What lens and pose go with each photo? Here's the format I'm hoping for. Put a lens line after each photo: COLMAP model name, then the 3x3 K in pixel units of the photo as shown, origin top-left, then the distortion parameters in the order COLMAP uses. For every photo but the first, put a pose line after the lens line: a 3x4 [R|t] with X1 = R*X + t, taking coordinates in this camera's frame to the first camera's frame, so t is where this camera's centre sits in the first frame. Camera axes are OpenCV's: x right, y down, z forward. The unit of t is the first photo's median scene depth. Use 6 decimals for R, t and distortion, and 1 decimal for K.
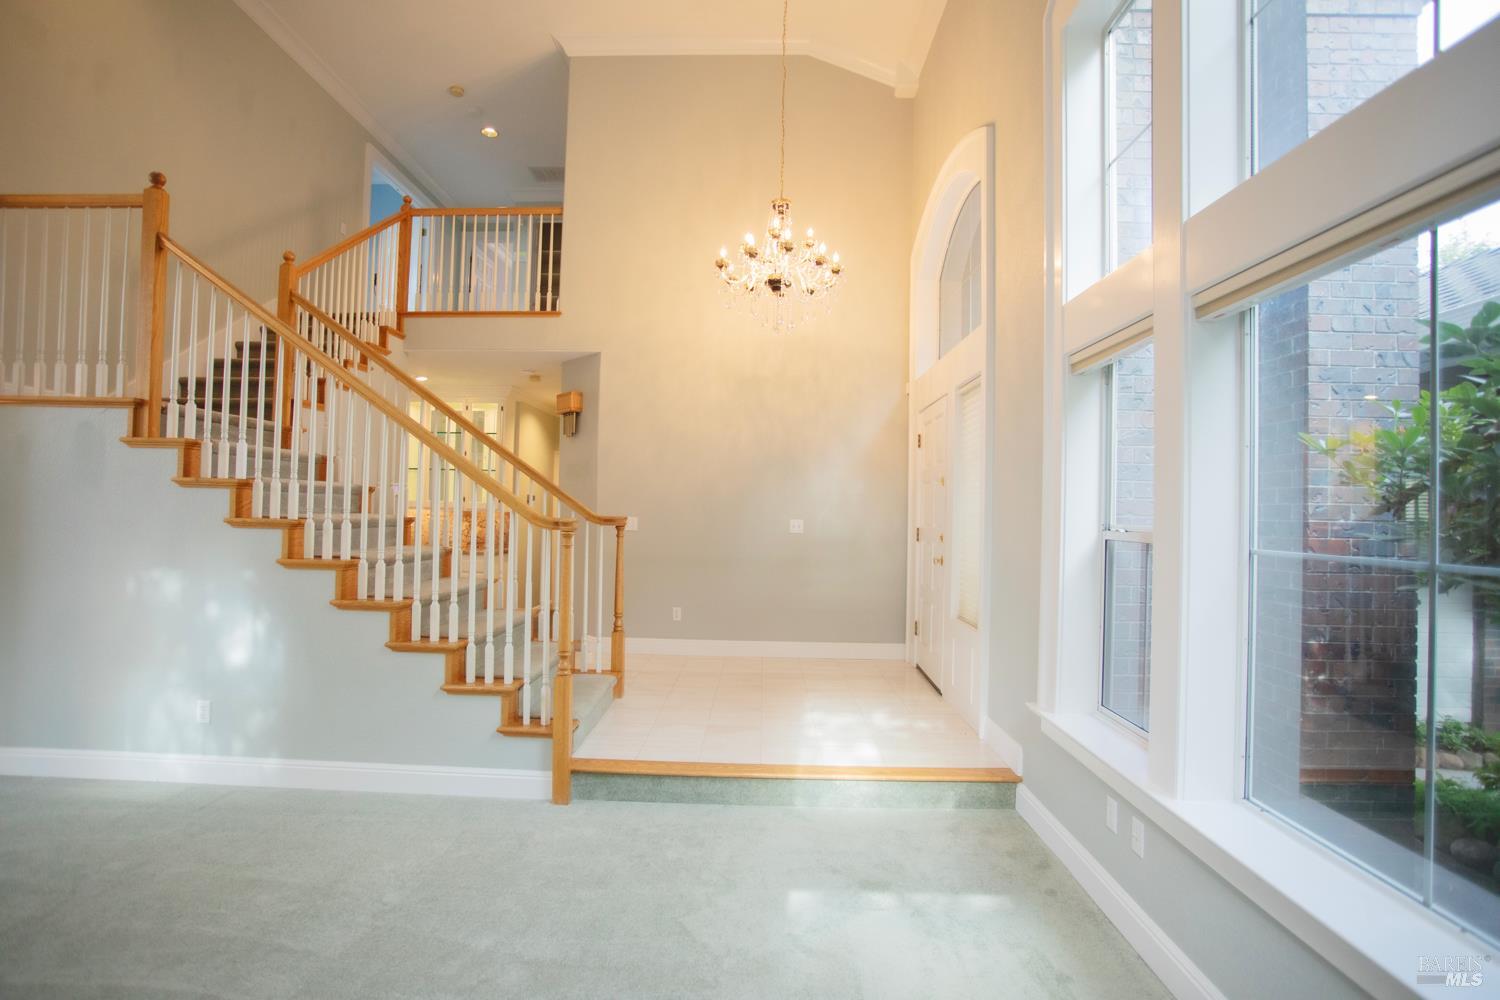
lens RADIAL K [[730.1, 0, 756.8], [0, 730.1, 491.4], [0, 0, 1]] dist [-0.069642, 0.027973]
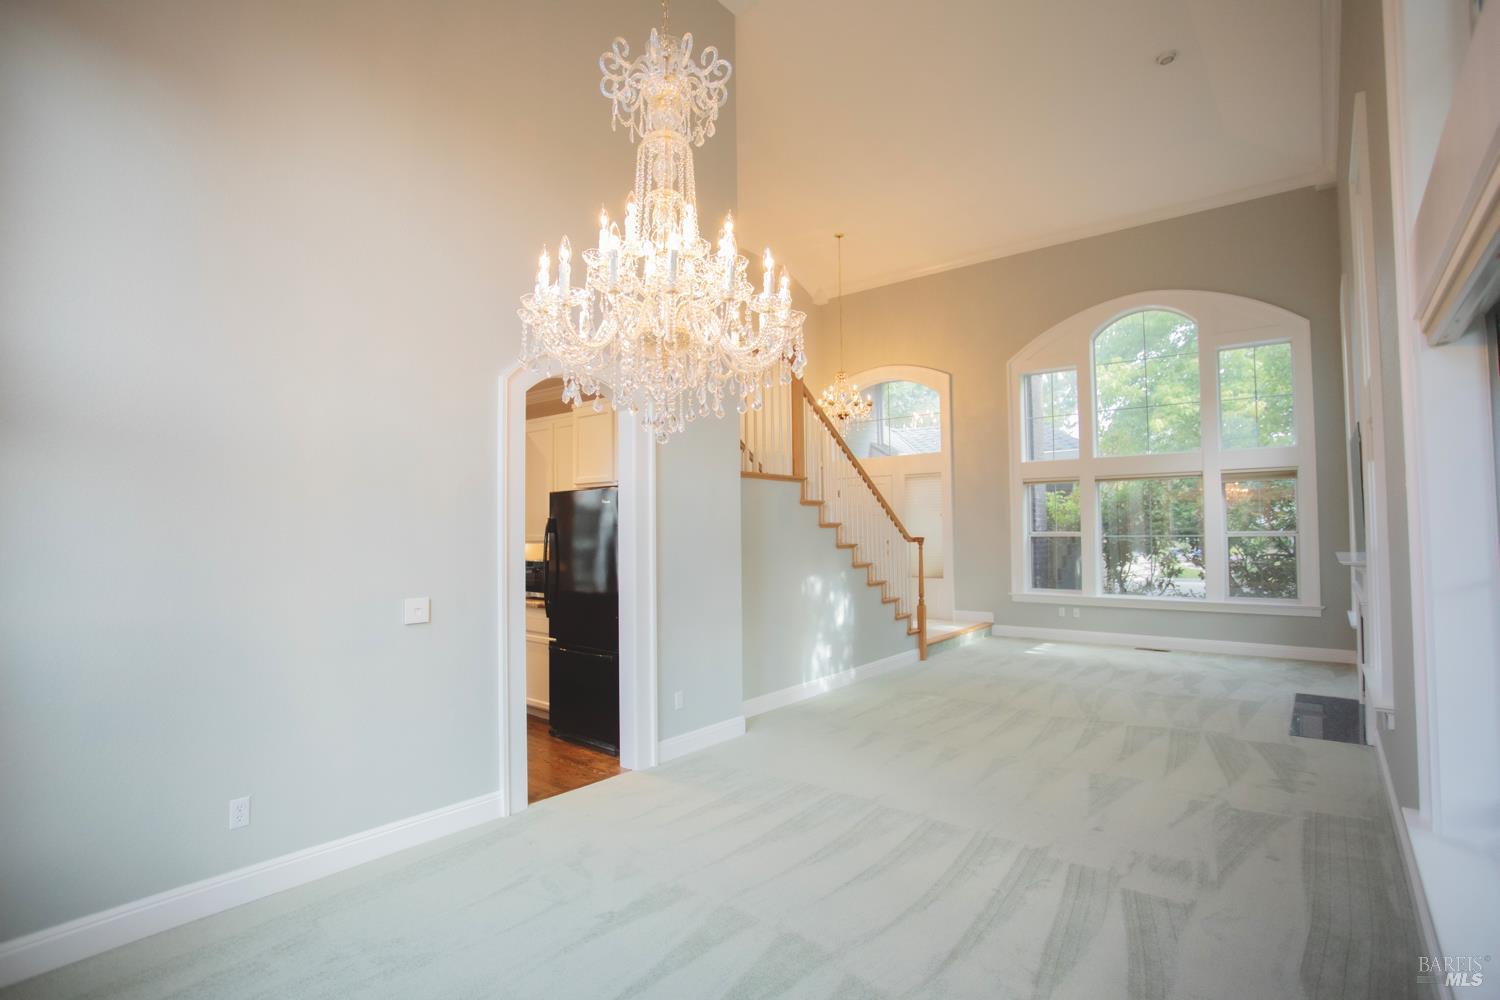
lens RADIAL K [[730.1, 0, 747.3], [0, 730.1, 507.6], [0, 0, 1]] dist [-0.069642, 0.027973]
pose [[0.629267, -0.000917, 0.777188, -2.388638], [0.006698, 0.999969, -0.004244, -0.056253], [-0.777160, 0.007876, 0.629254, -0.025878]]
